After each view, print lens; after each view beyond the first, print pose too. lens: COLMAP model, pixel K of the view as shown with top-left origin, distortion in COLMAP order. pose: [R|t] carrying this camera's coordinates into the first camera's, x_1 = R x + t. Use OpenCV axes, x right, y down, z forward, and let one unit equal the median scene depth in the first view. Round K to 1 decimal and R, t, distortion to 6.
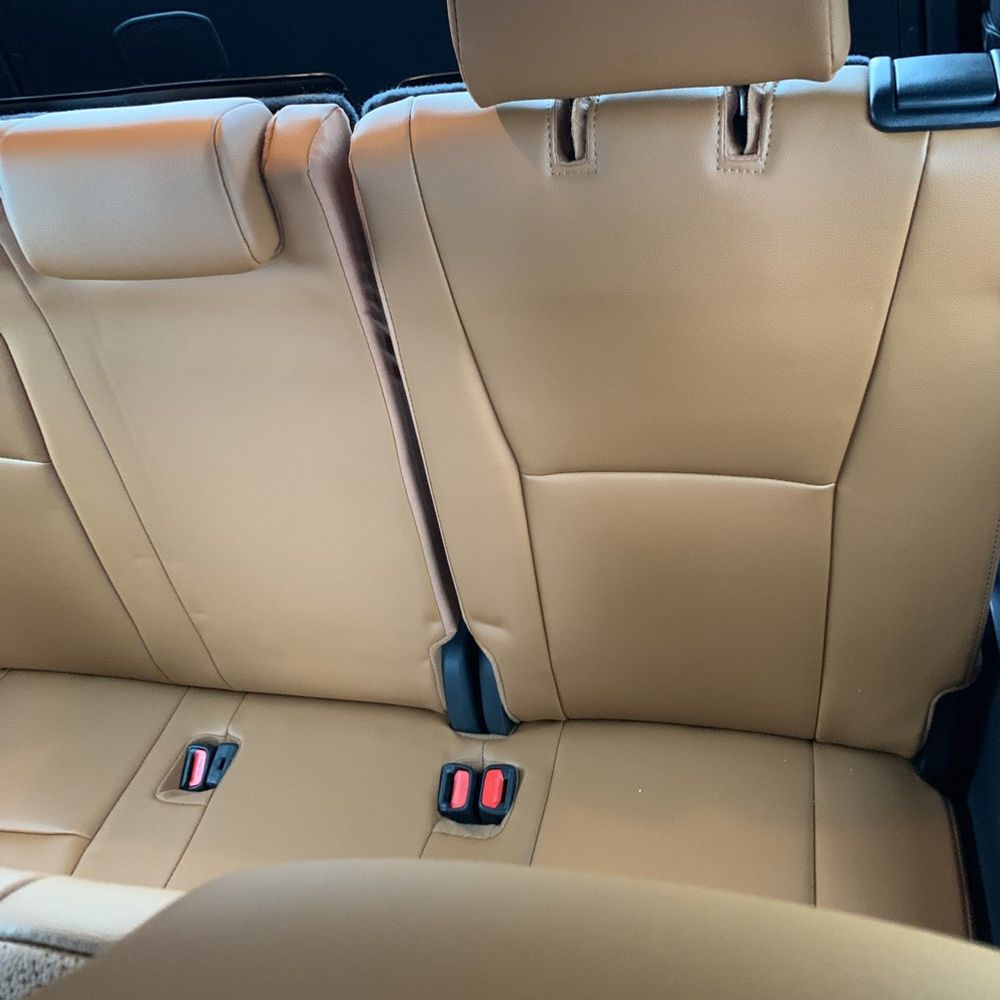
lens RADIAL K [[1011.5, 0, 511.0], [0, 1011.5, 490.4], [0, 0, 1]] dist [0.022876, -0.034124]
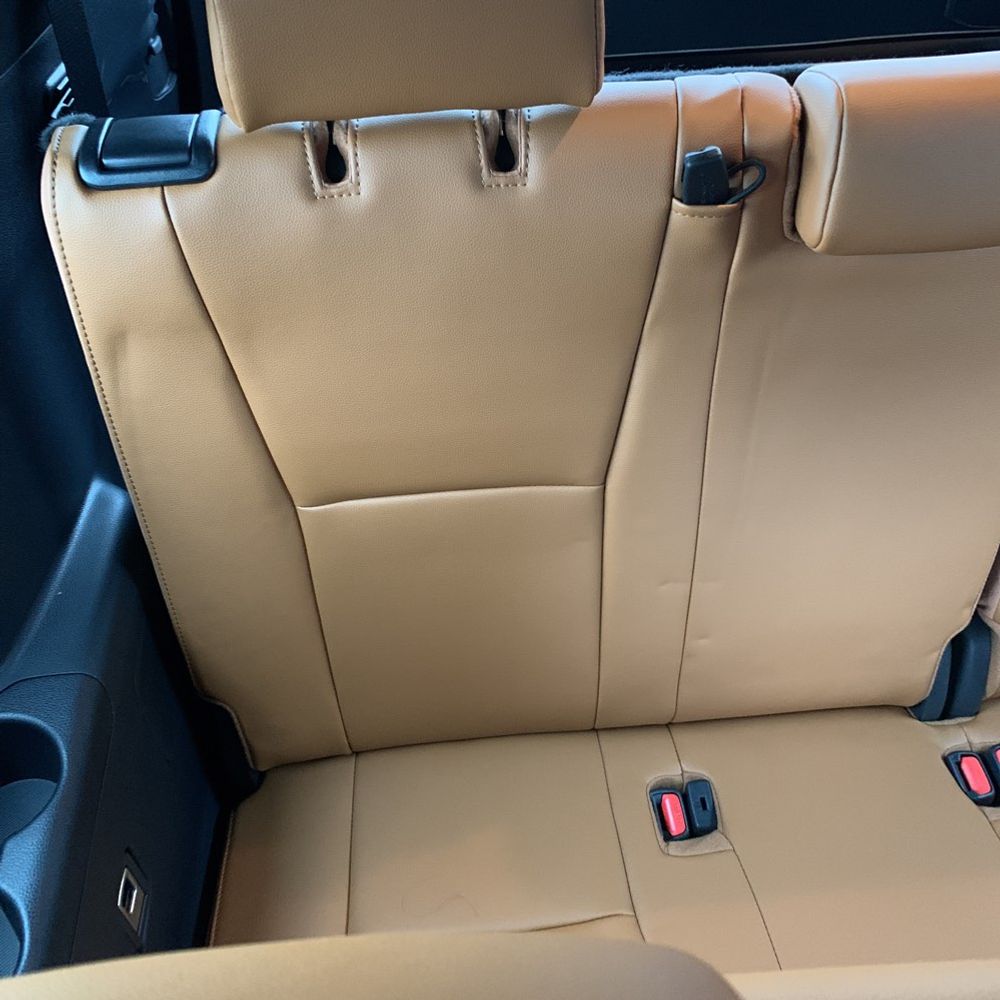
lens RADIAL K [[1011.5, 0, 511.0], [0, 1011.5, 490.4], [0, 0, 1]] dist [0.022876, -0.034124]
pose [[0.947040, -0.106401, 0.302975, -0.693680], [0.114178, 0.993428, -0.008018, -0.019843], [-0.300131, 0.042186, 0.952965, 0.179569]]
